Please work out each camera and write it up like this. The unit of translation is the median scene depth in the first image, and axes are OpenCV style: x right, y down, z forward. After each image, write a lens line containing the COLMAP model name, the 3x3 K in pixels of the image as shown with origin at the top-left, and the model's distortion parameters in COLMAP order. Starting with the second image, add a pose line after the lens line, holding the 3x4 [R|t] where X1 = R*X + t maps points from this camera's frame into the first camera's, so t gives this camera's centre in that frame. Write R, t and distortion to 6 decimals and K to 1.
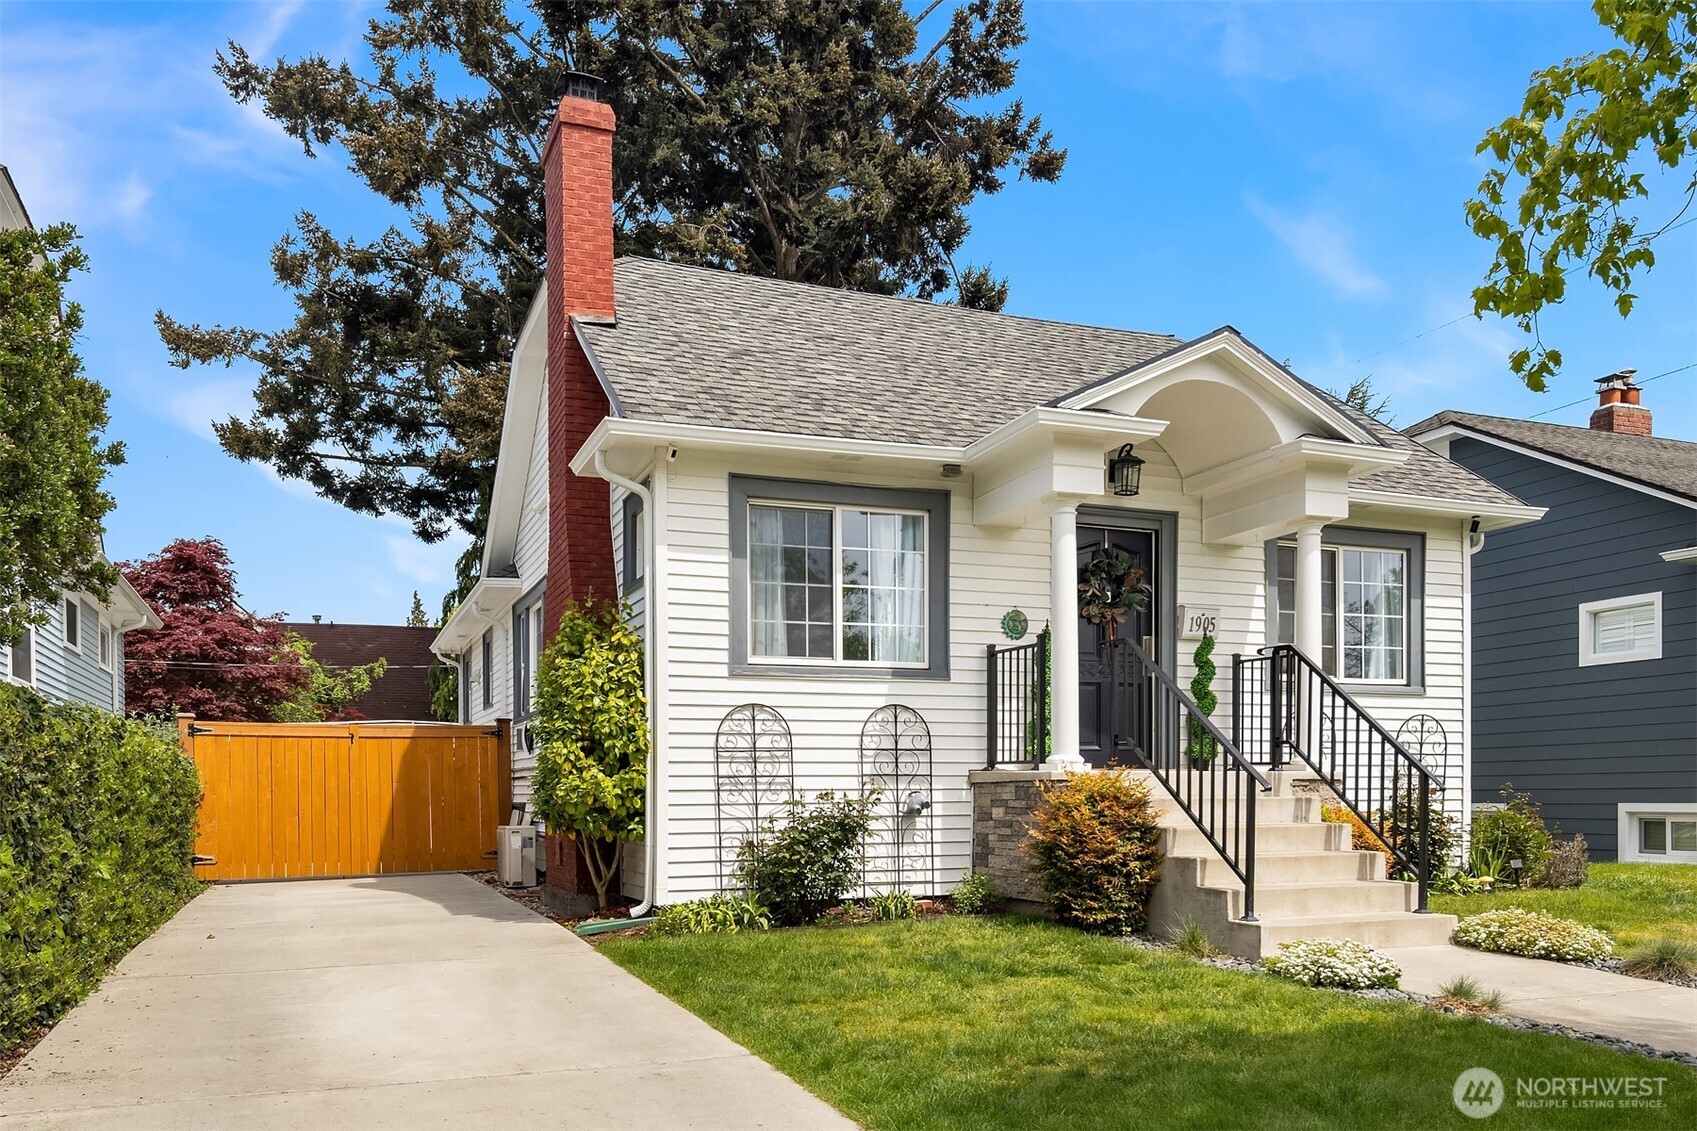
lens RADIAL K [[1291.0, 0, 938.8], [0, 1291.0, 442.9], [0, 0, 1]] dist [0.005812, -0.001614]
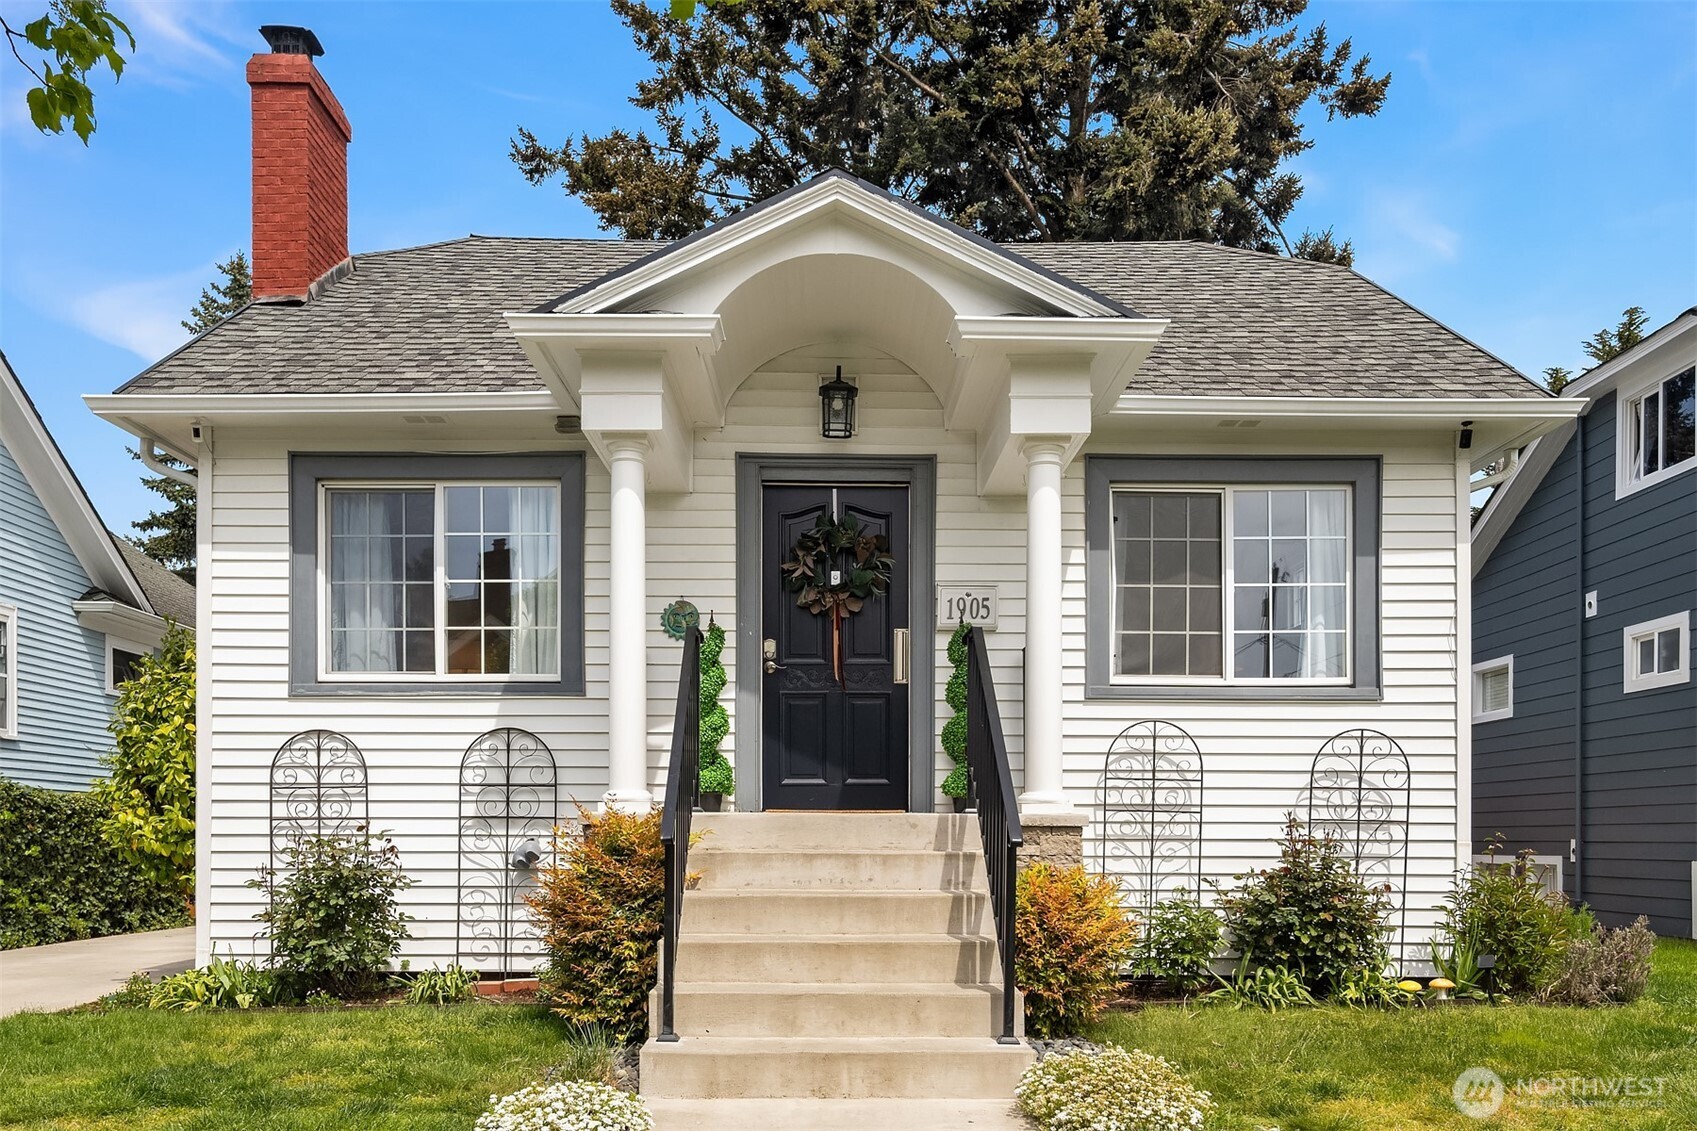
lens RADIAL K [[1348.9, 0, 842.5], [0, 1348.9, 510.0], [0, 0, 1]] dist [0.004974, 0.002725]
pose [[0.925461, -0.080592, -0.370171, 0.421478], [0.090661, 0.995833, 0.009851, 0.073607], [0.367835, -0.042677, 0.928911, 0.289891]]
